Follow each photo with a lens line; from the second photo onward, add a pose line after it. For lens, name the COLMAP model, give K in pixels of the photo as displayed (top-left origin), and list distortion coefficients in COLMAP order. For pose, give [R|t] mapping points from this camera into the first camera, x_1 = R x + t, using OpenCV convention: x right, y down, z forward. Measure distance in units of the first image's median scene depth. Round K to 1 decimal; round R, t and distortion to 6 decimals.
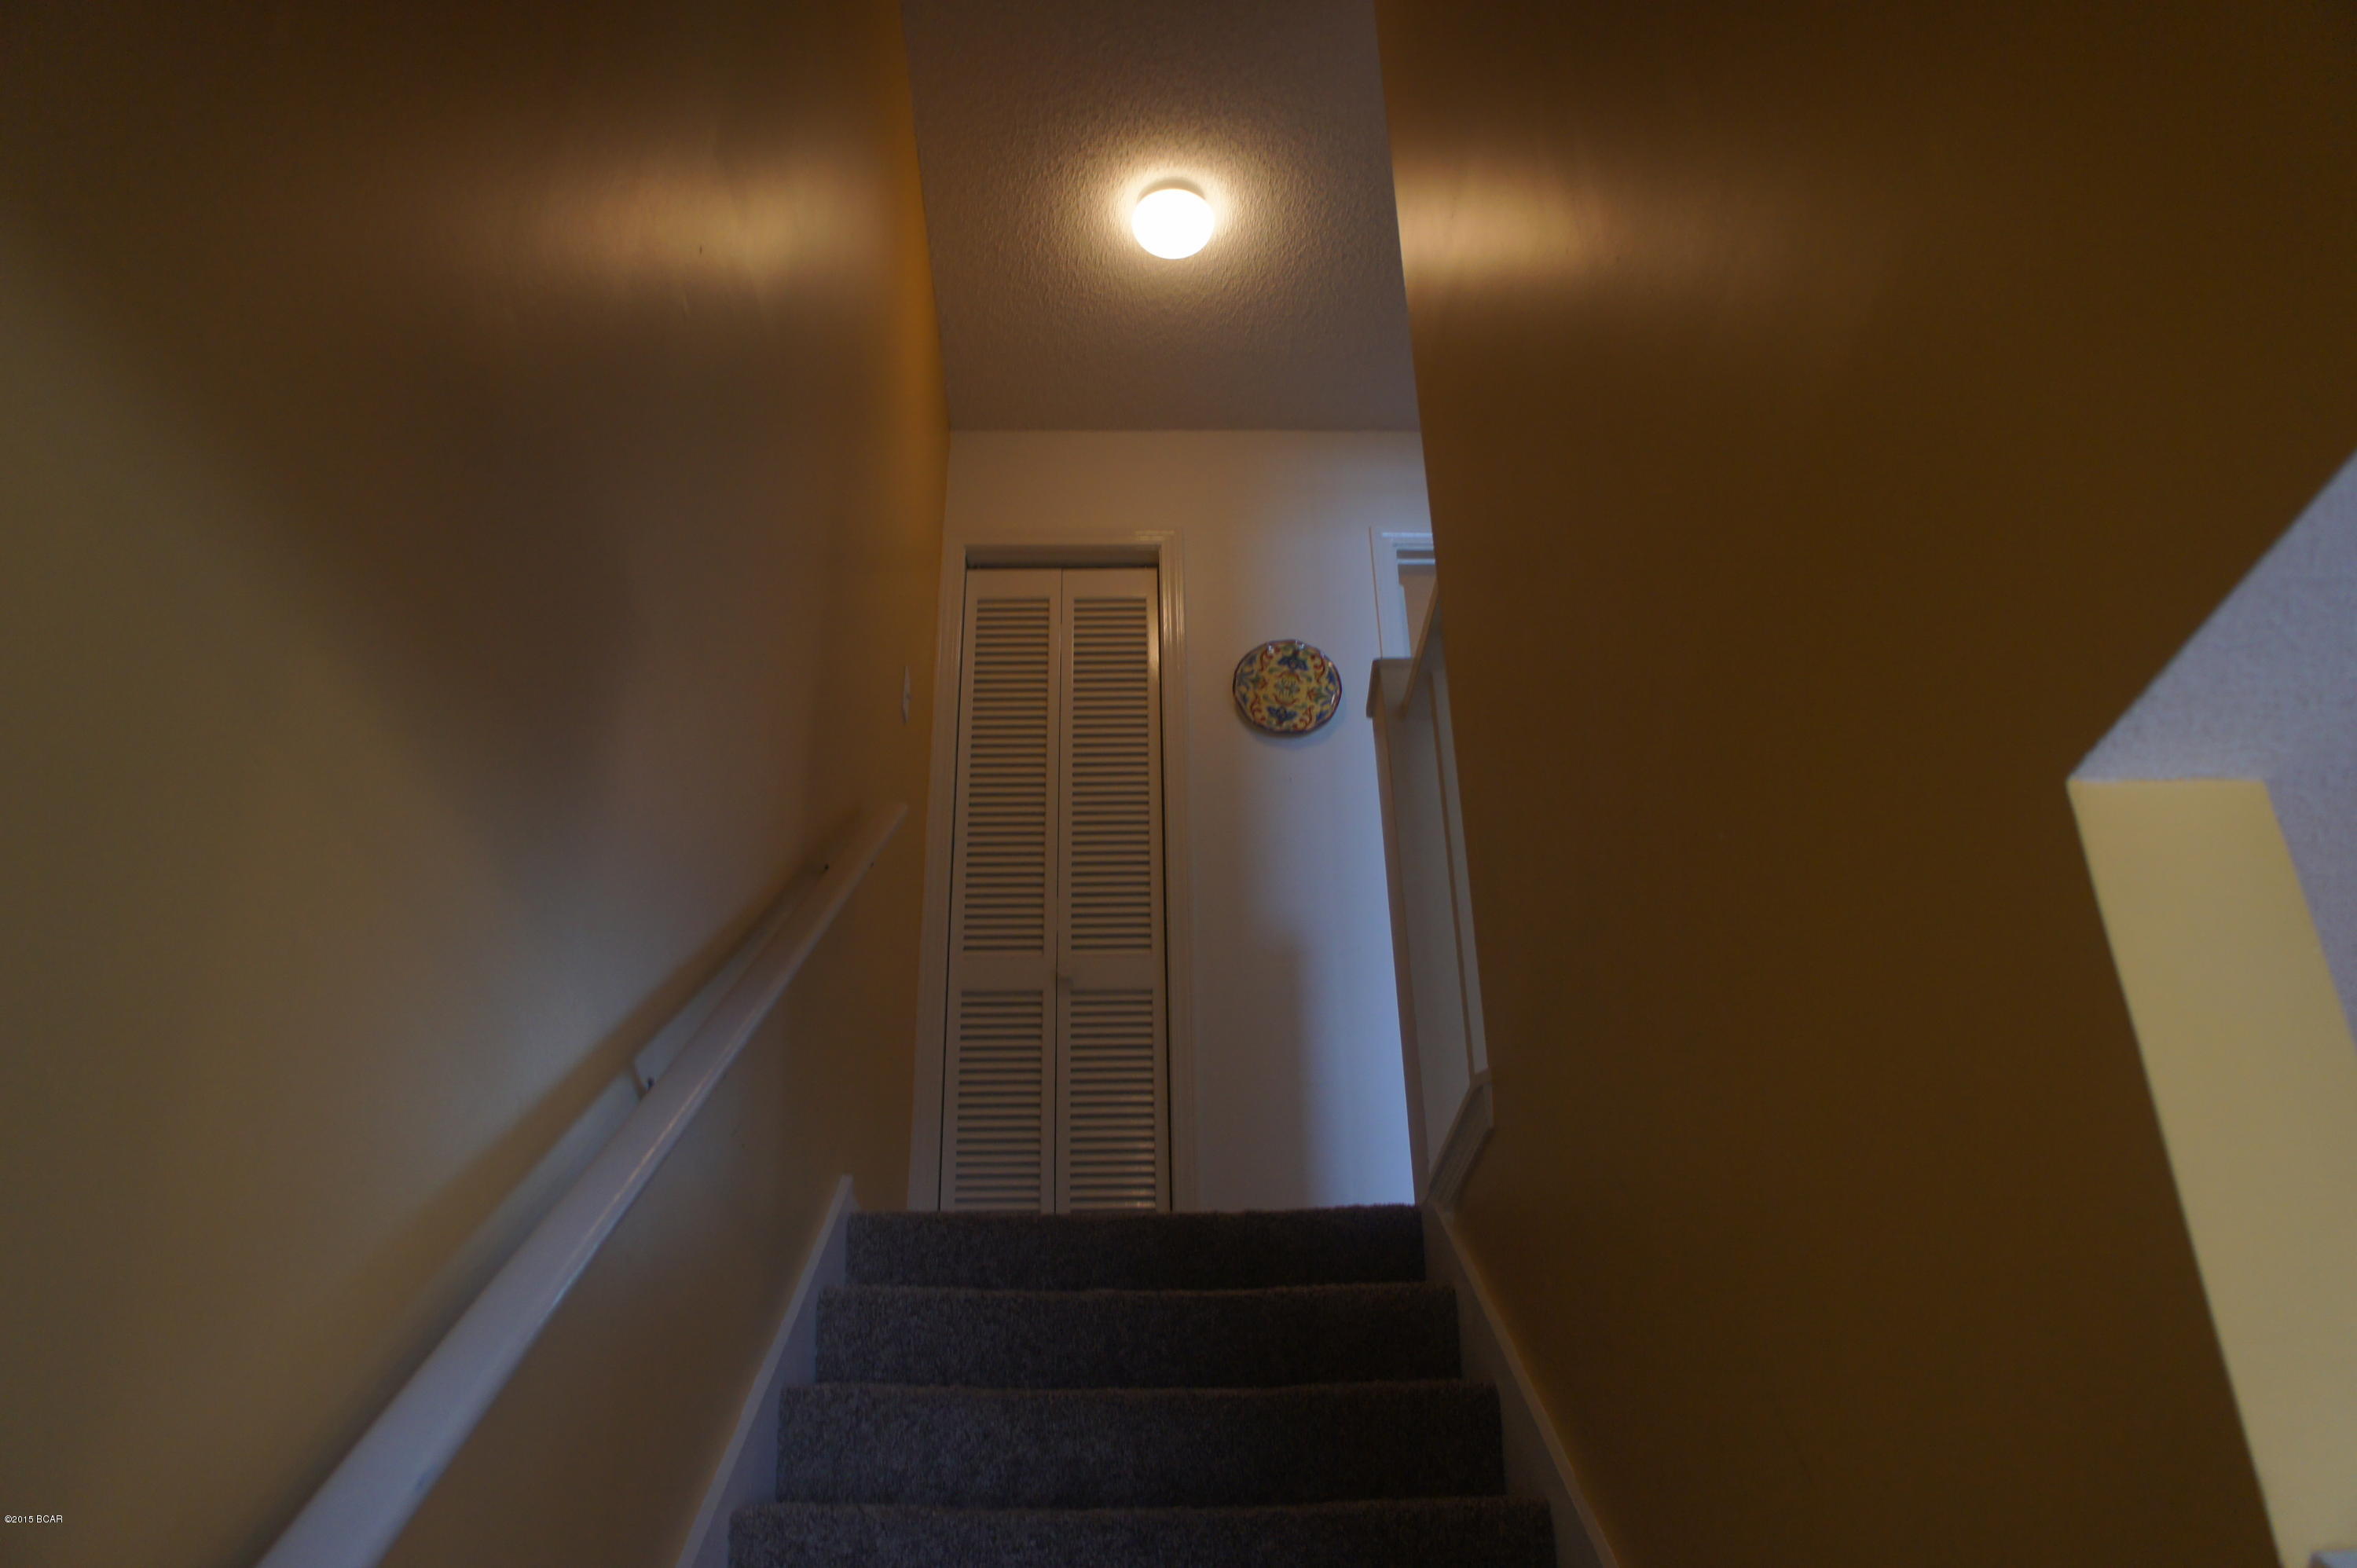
lens RADIAL K [[1867.7, 0, 1187.0], [0, 1867.7, 802.5], [0, 0, 1]] dist [-0.177336, 0.131974]
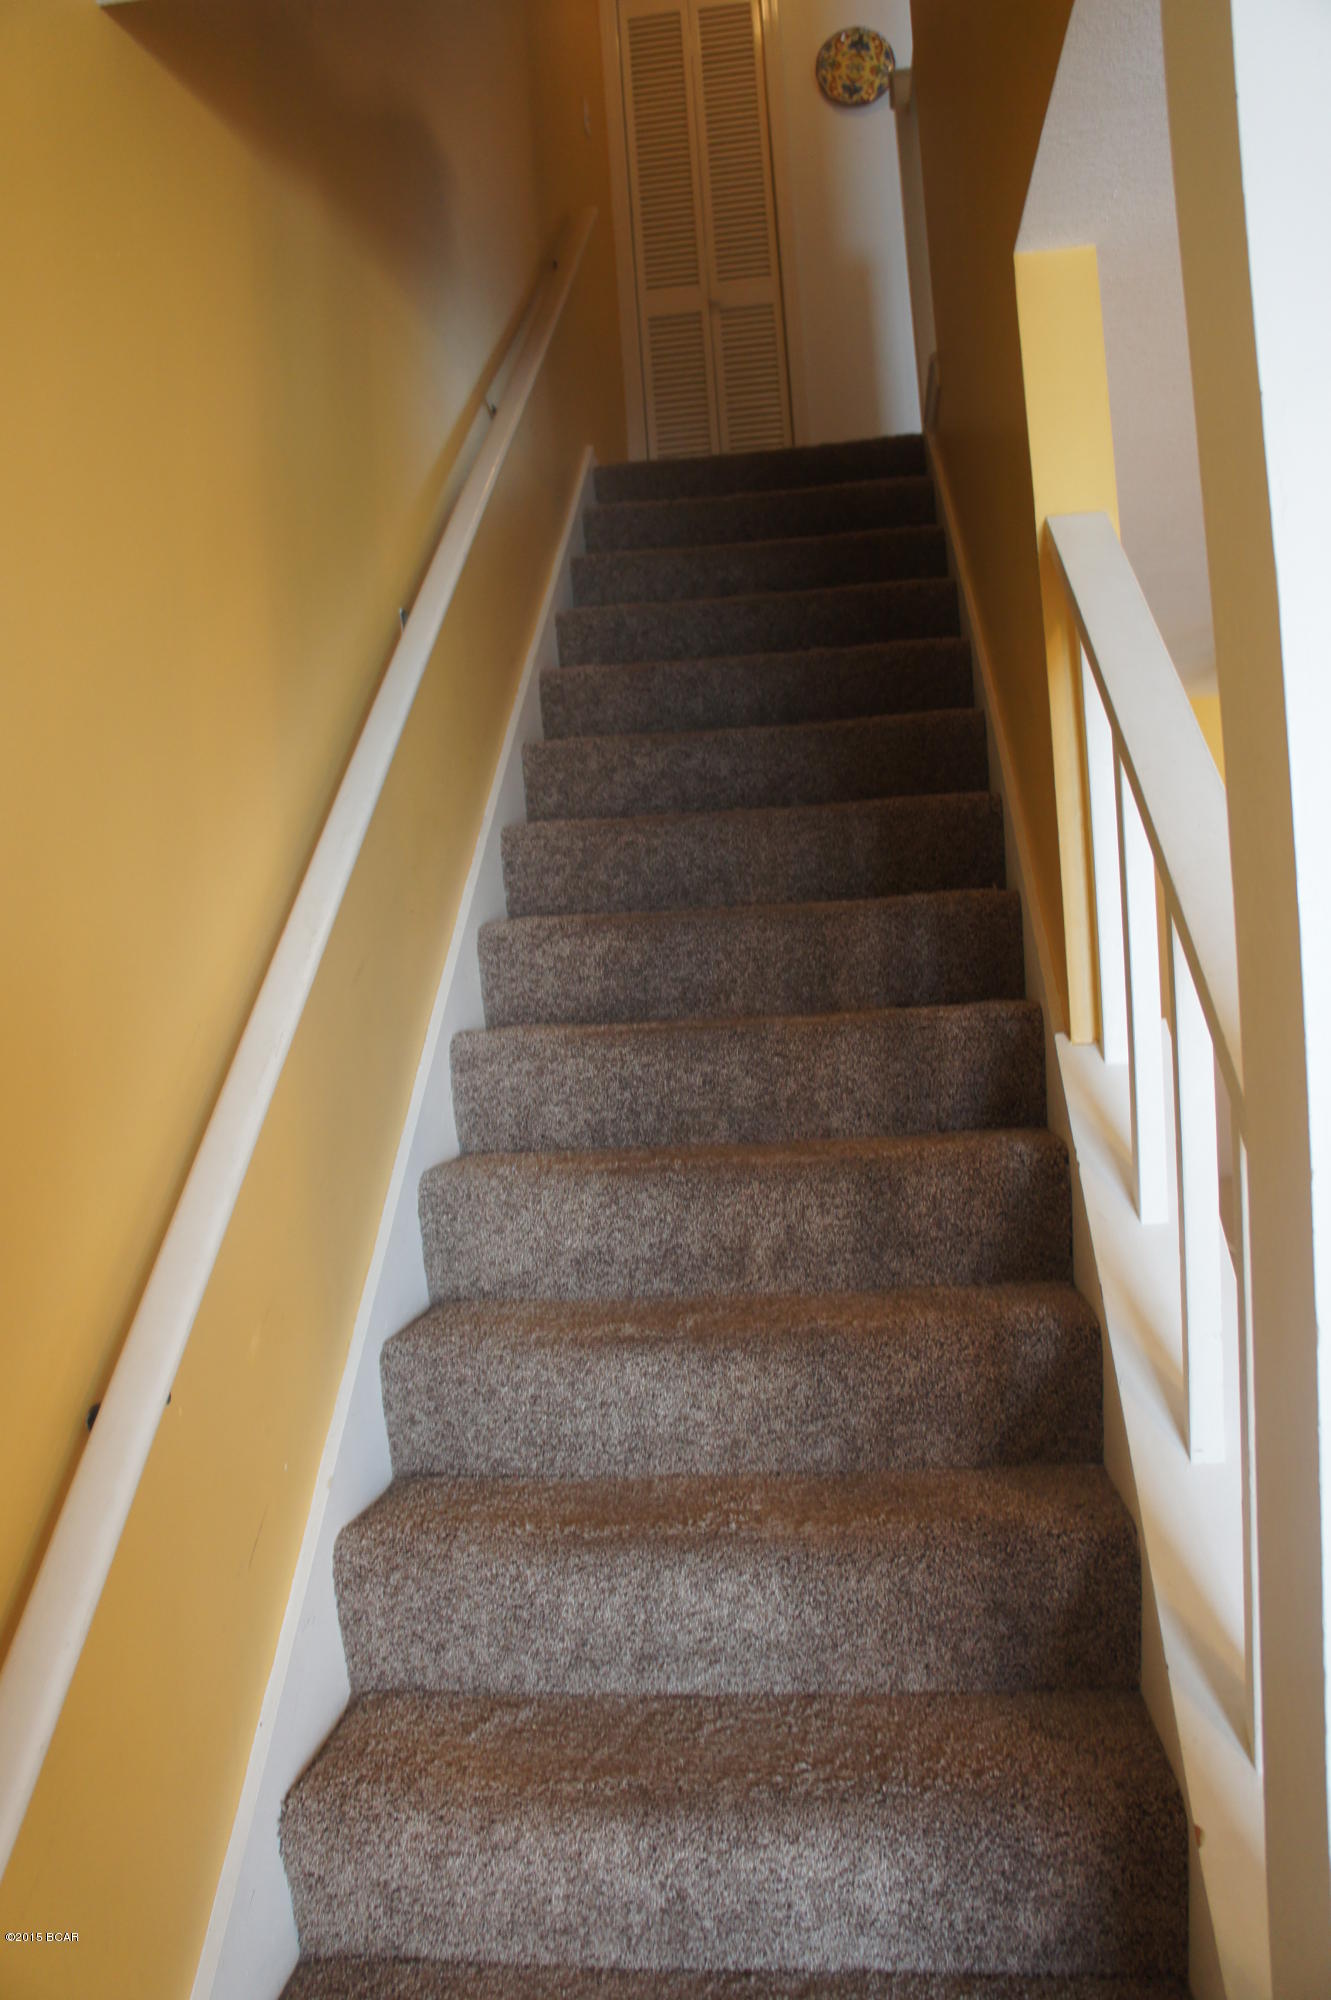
lens RADIAL K [[1584.9, 0, 665.5], [0, 1584.9, 1000.0], [0, 0, 1]] dist [-0.177336, 0.131974]
pose [[0.987198, -0.041675, -0.153957, 0.063874], [0.115528, 0.852342, 0.510065, -0.064073], [0.109967, -0.521321, 0.846245, -0.358959]]
